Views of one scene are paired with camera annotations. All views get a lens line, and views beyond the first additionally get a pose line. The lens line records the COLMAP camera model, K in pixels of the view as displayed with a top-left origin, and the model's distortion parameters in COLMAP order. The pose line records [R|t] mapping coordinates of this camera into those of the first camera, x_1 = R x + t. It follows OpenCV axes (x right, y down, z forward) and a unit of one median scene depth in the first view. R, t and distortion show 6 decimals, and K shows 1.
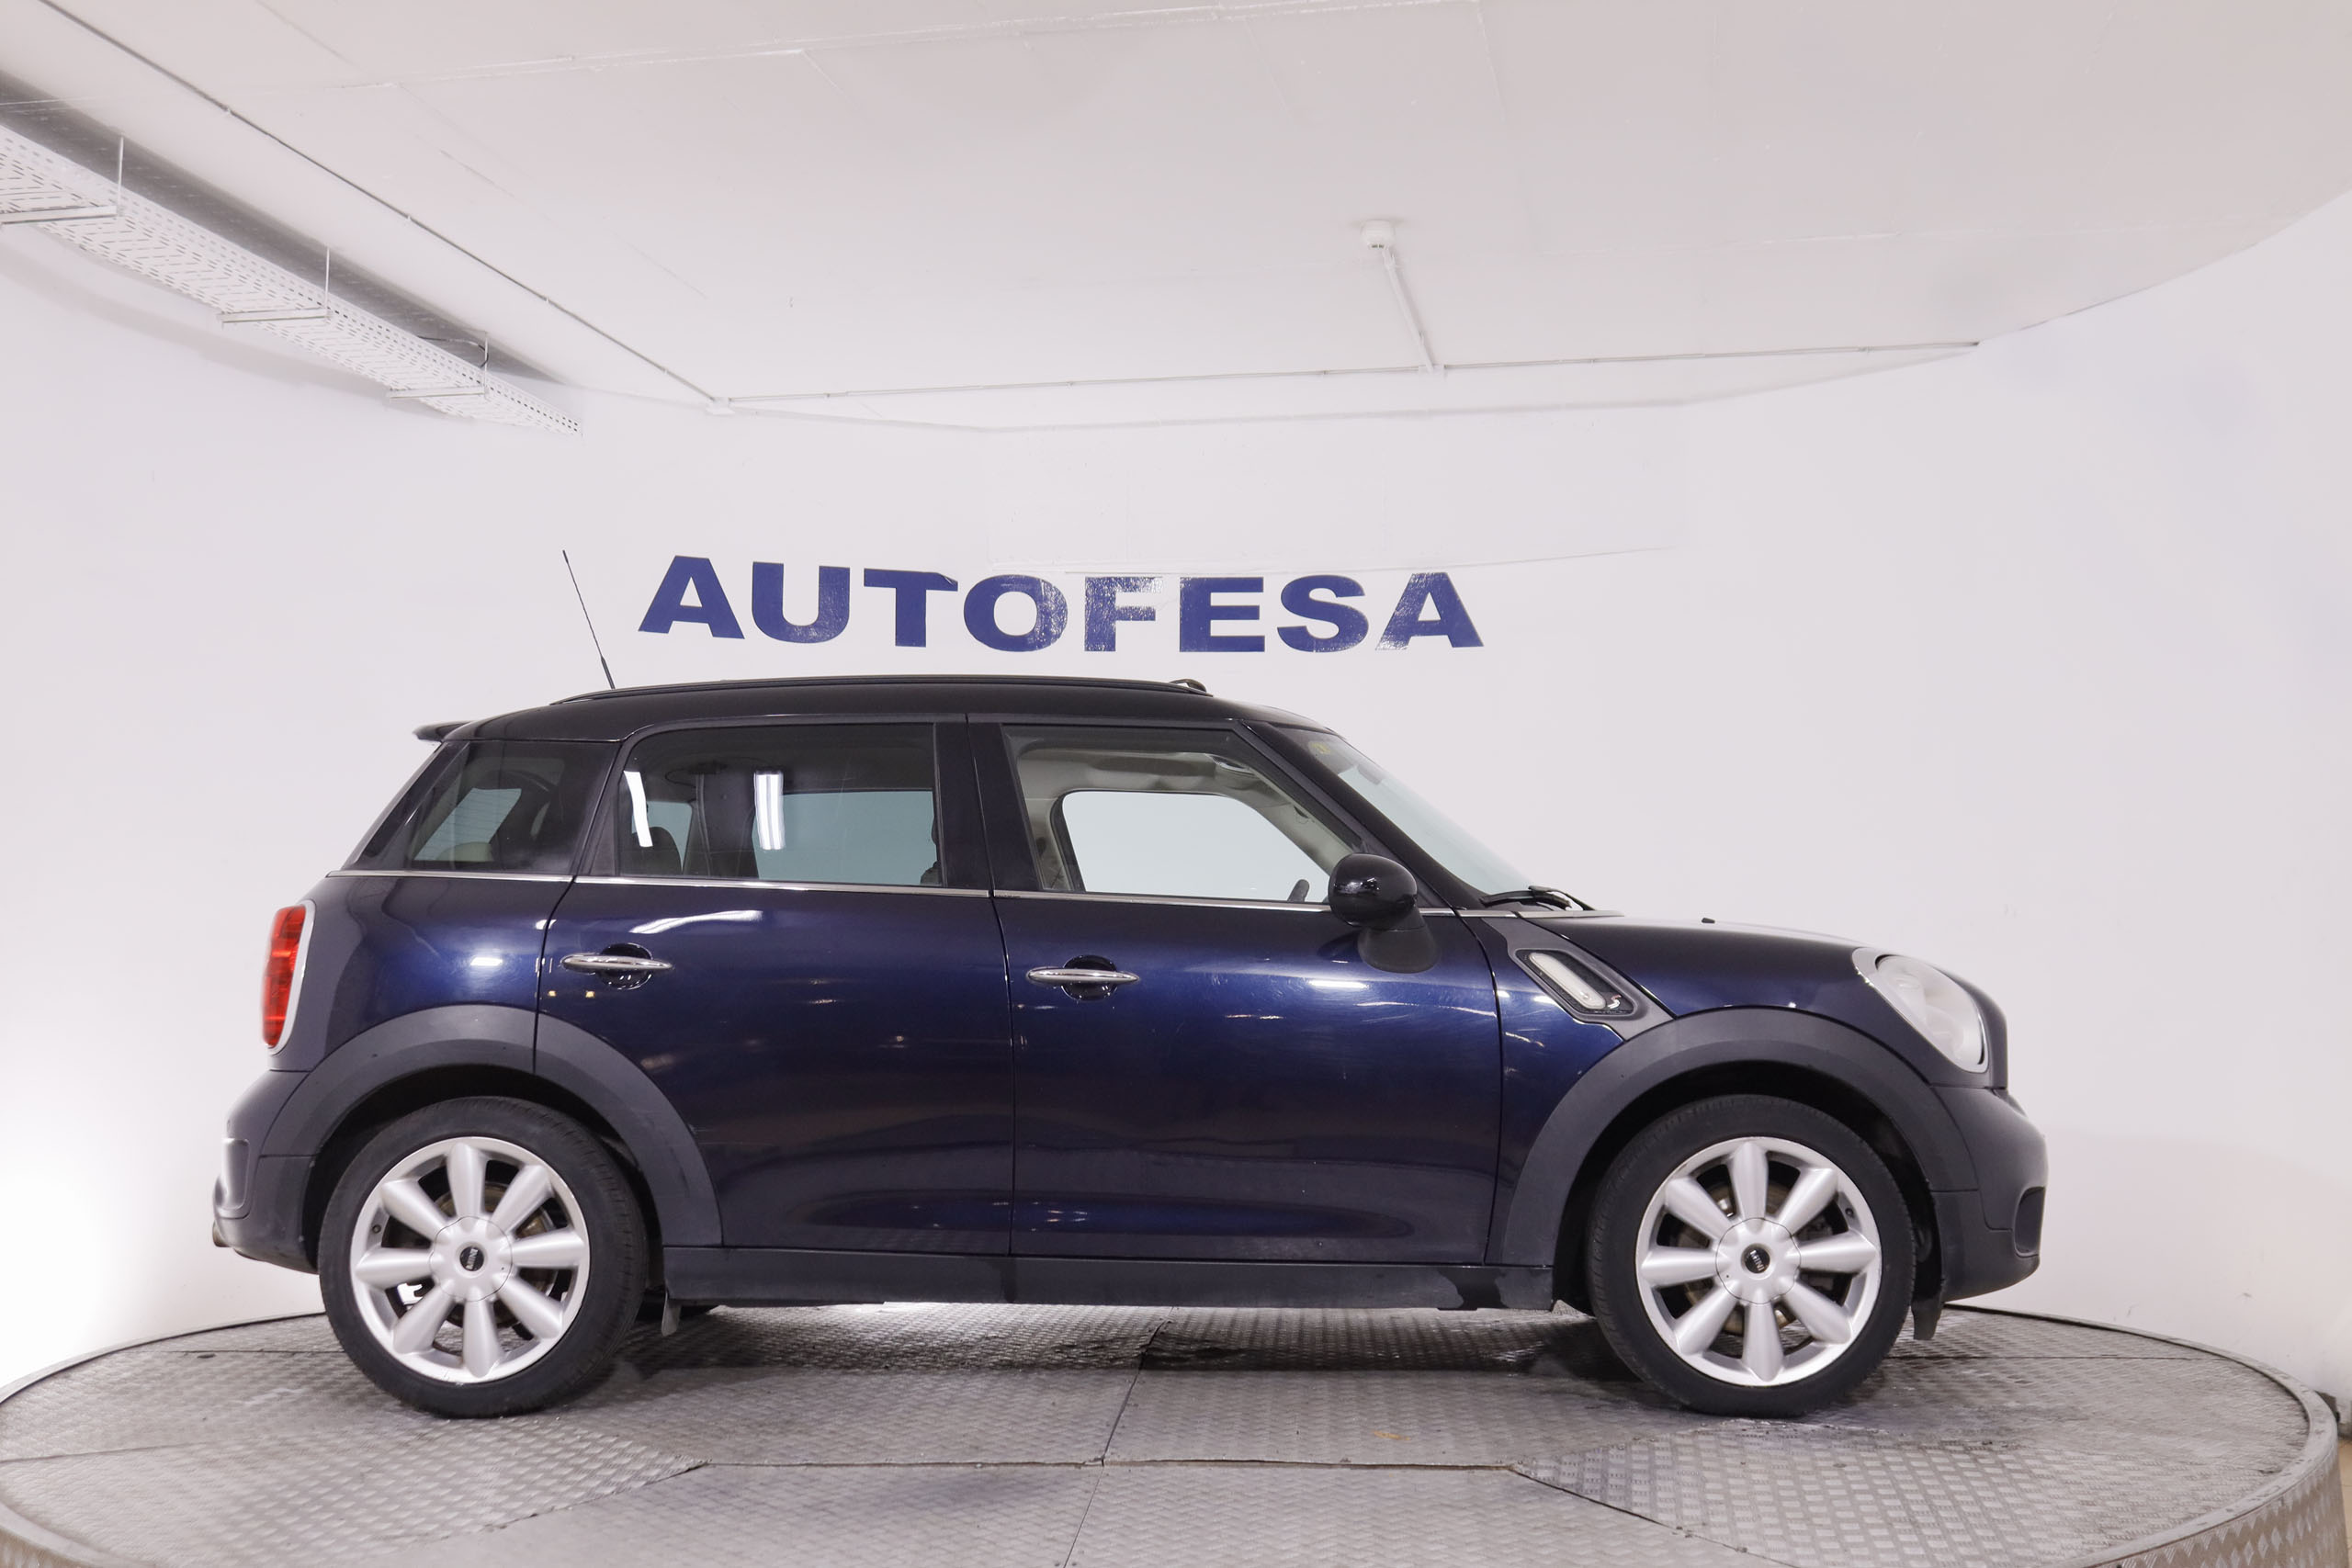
lens RADIAL K [[2713.9, 0, 1156.6], [0, 2713.9, 795.0], [0, 0, 1]] dist [-0.035098, 0.000000]
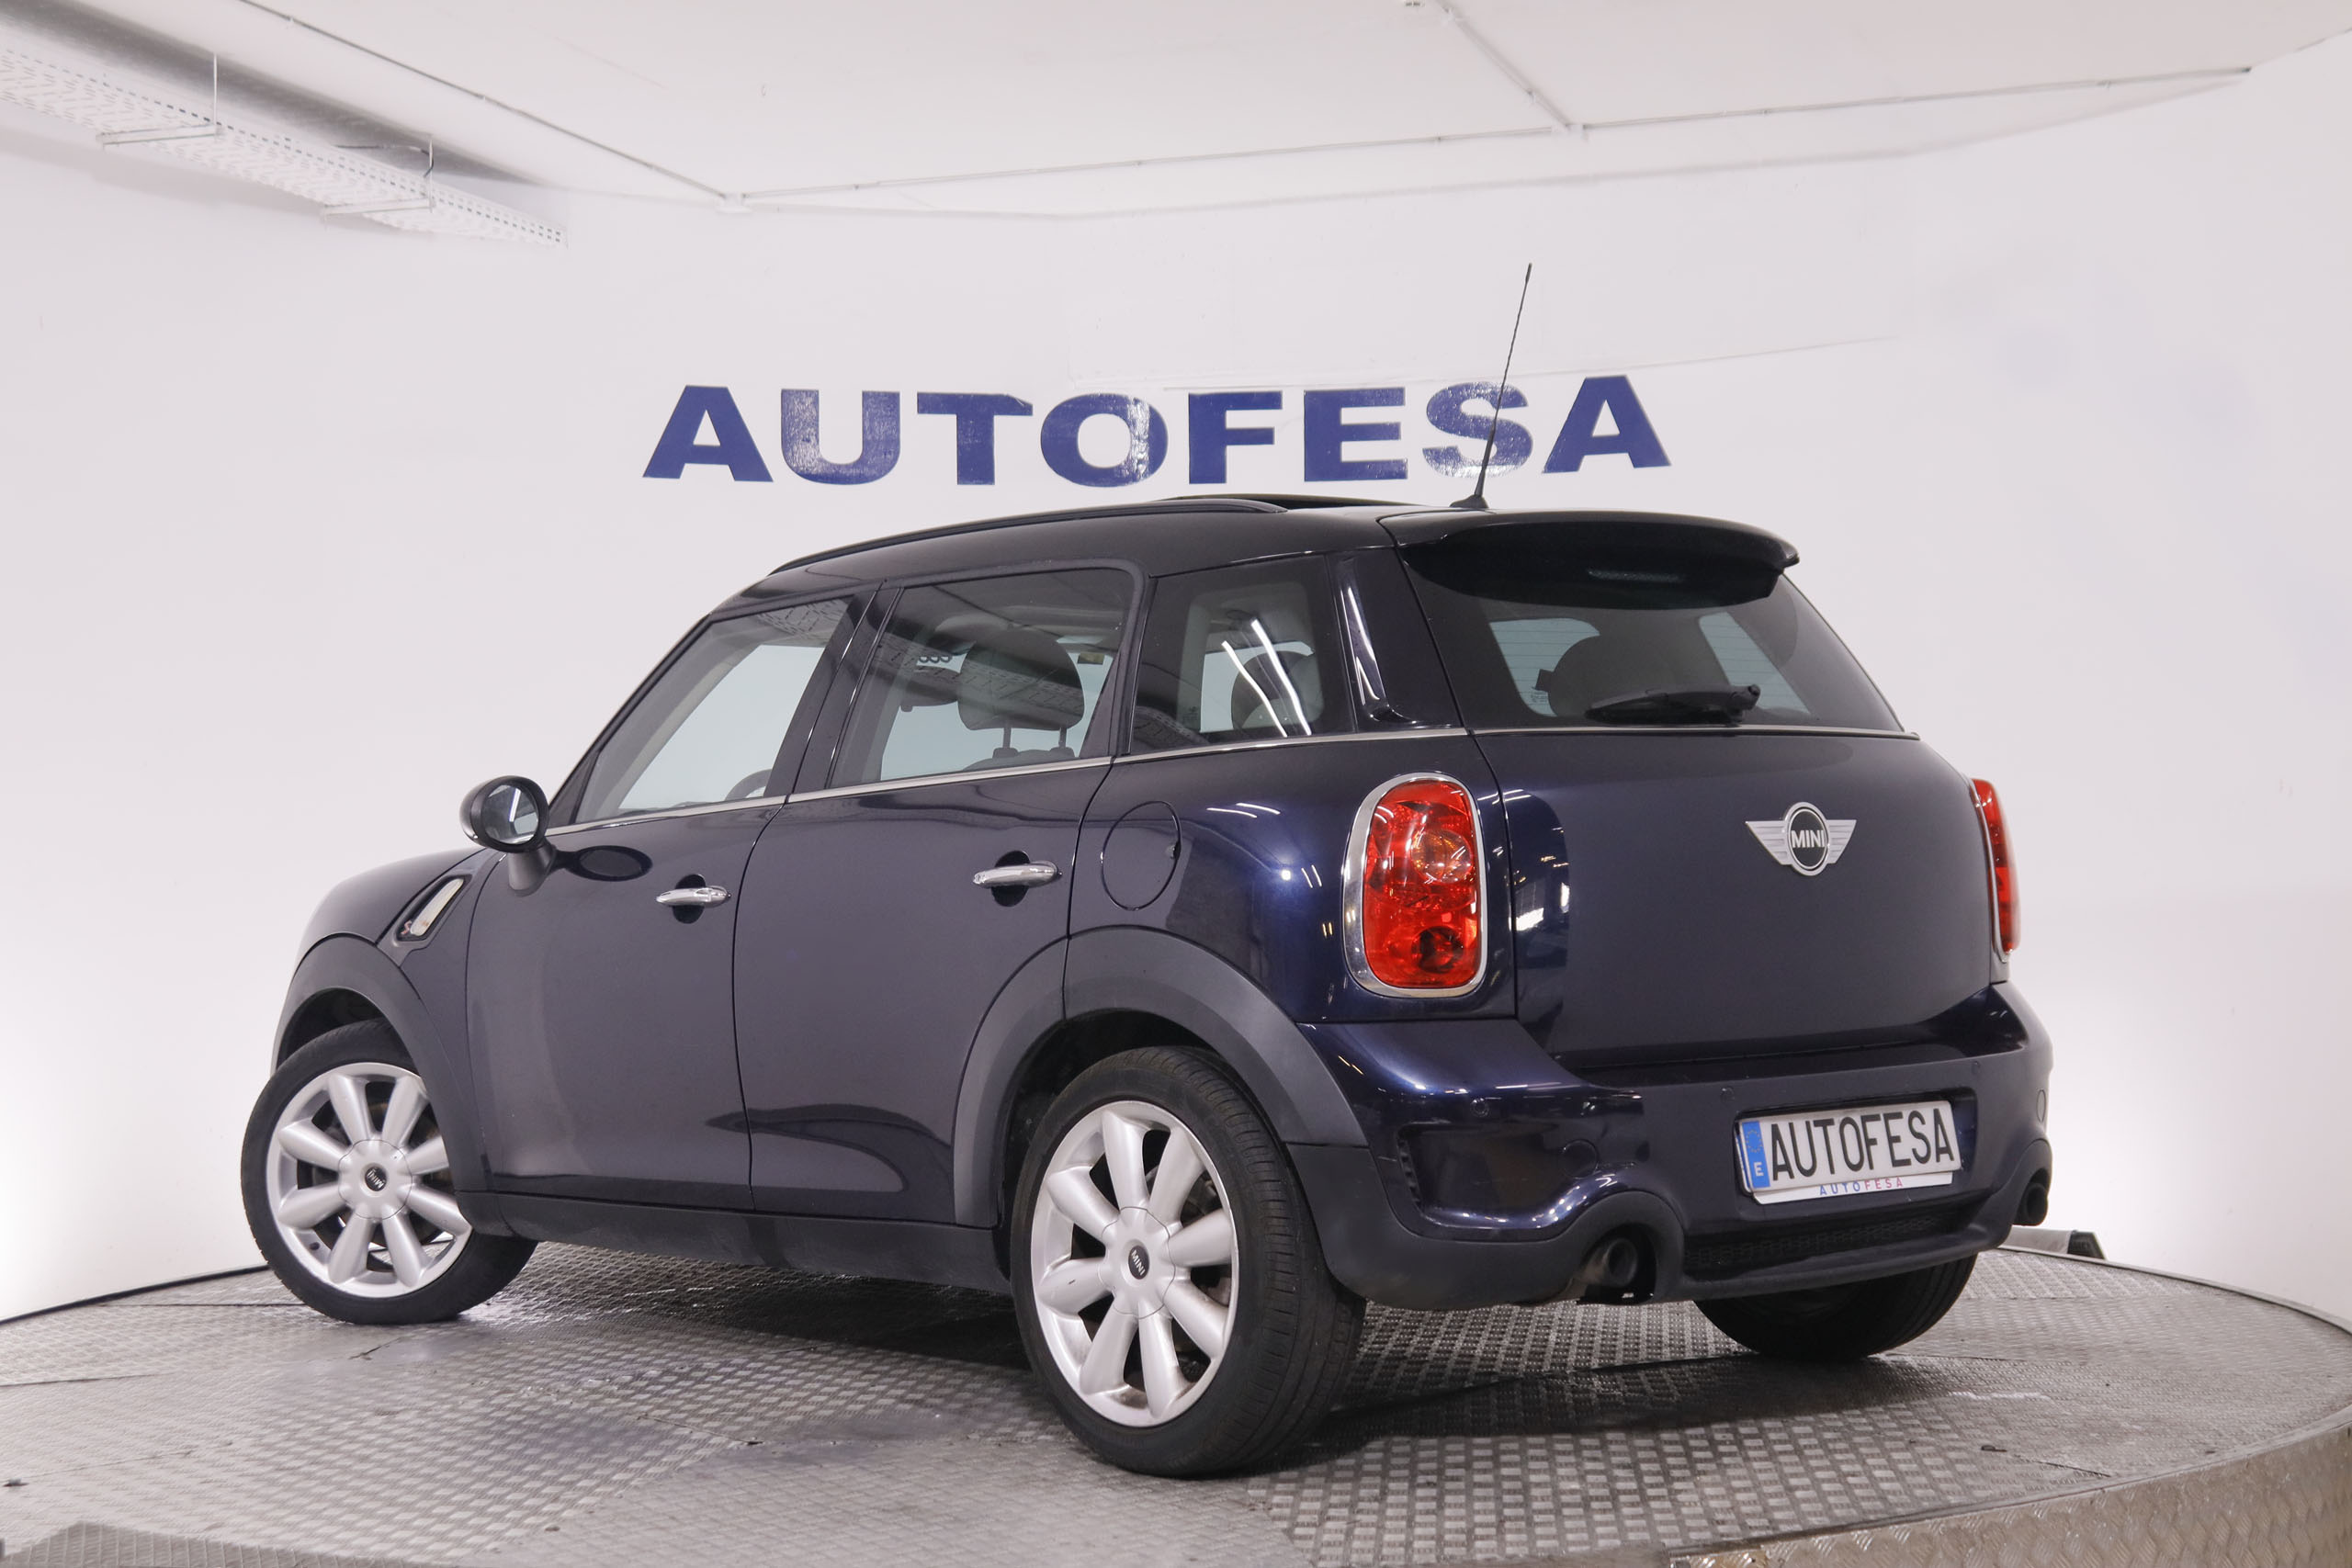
lens RADIAL K [[3713.9, 0, 1189.0], [0, 3713.9, 772.1], [0, 0, 1]] dist [0.040643, 0.000000]
pose [[0.990066, -0.015851, -0.139707, 0.143919], [0.021466, 0.999017, 0.038774, -0.010619], [0.138955, -0.041388, 0.989433, -0.129588]]
